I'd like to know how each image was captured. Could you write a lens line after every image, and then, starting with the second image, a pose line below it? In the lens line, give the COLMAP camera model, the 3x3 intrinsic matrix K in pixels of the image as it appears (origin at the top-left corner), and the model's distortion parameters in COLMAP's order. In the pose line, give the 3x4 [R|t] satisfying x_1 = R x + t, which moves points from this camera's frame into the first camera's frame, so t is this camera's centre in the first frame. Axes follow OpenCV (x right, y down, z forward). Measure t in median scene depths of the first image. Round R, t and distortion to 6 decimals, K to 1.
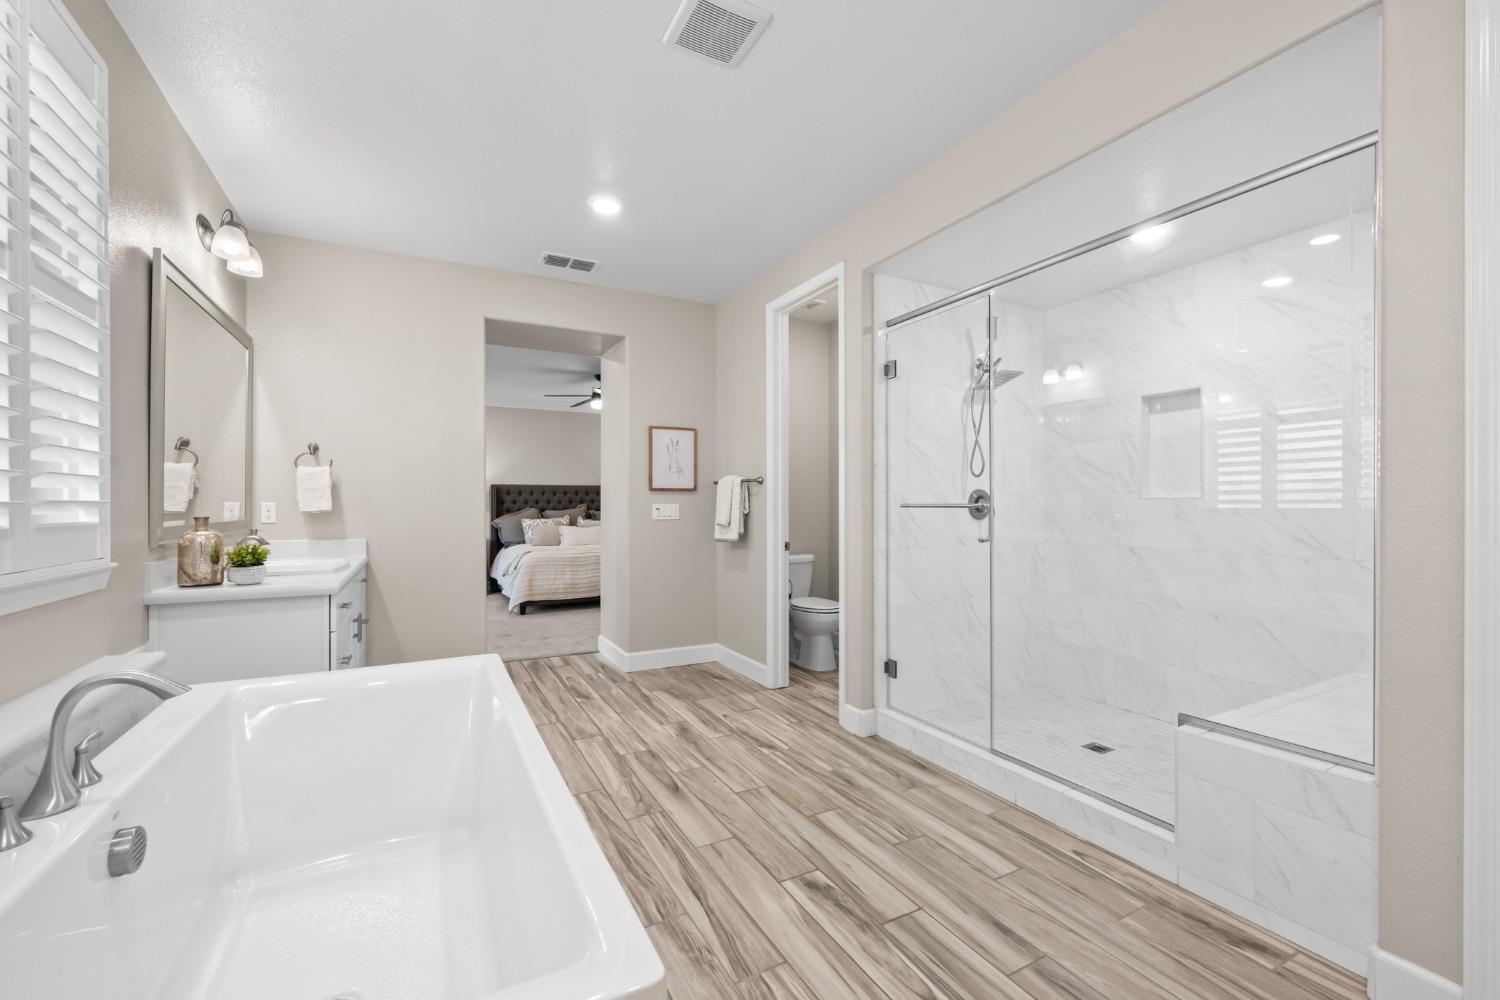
lens RADIAL K [[638.4, 0, 738.1], [0, 638.4, 499.3], [0, 0, 1]] dist [0.000246, -0.000687]
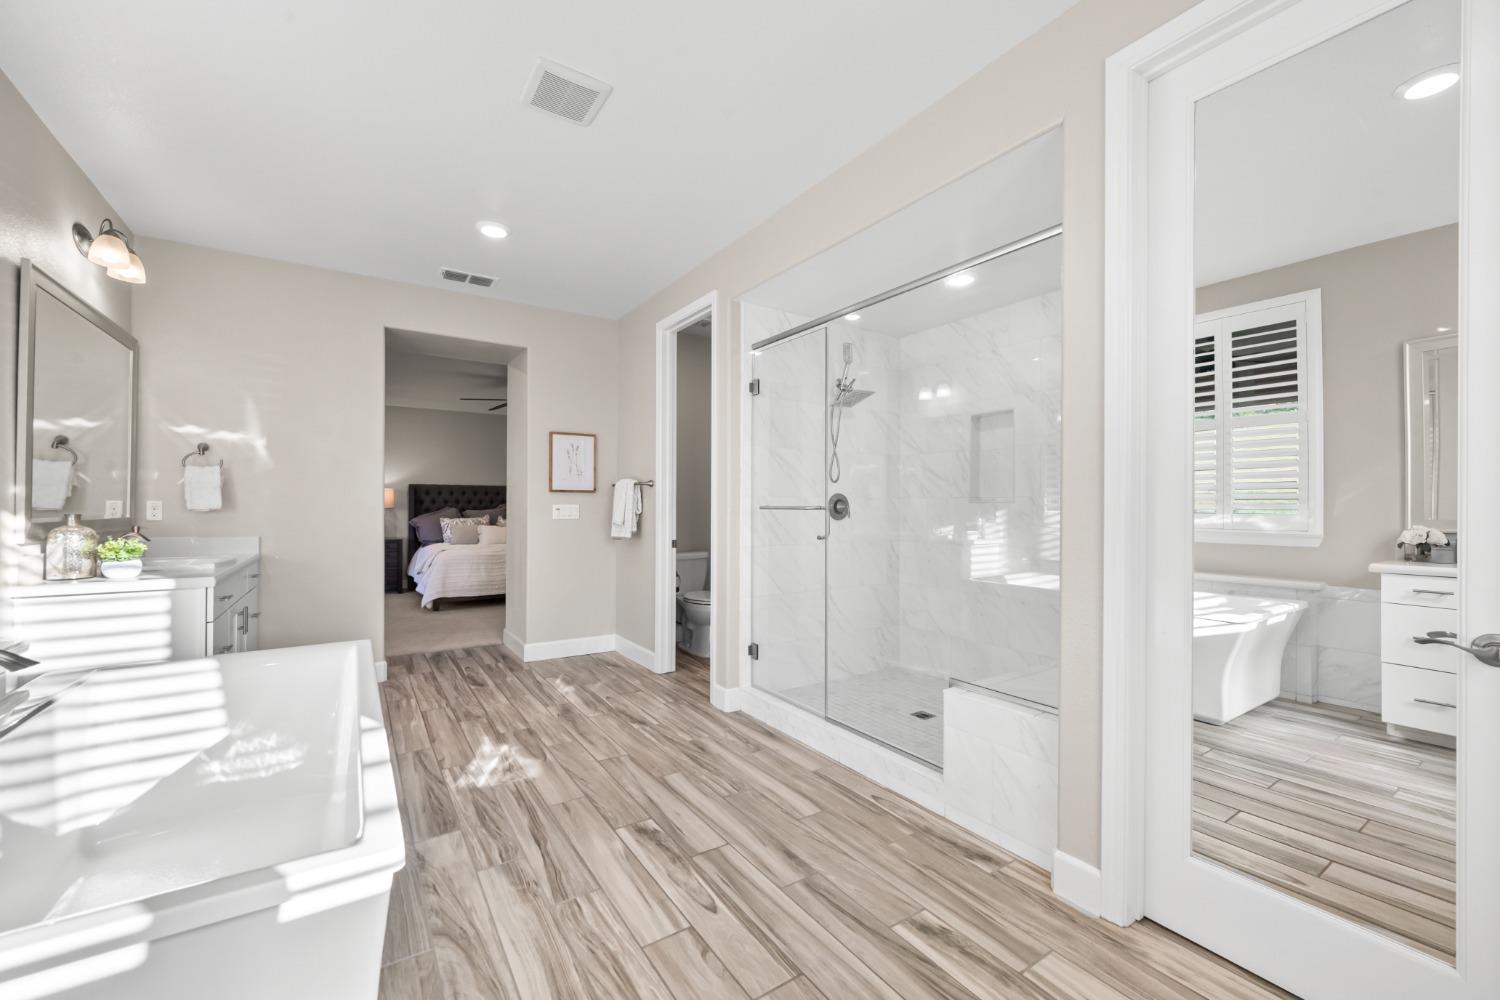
lens RADIAL K [[618.8, 0, 746.1], [0, 618.8, 501.1], [0, 0, 1]] dist [-0.001334, 0.000333]
pose [[0.994617, 0.007947, 0.103312, 0.119692], [-0.007990, 0.999968, 0.000001, -0.001395], [-0.103309, -0.000826, 0.994649, -0.097172]]
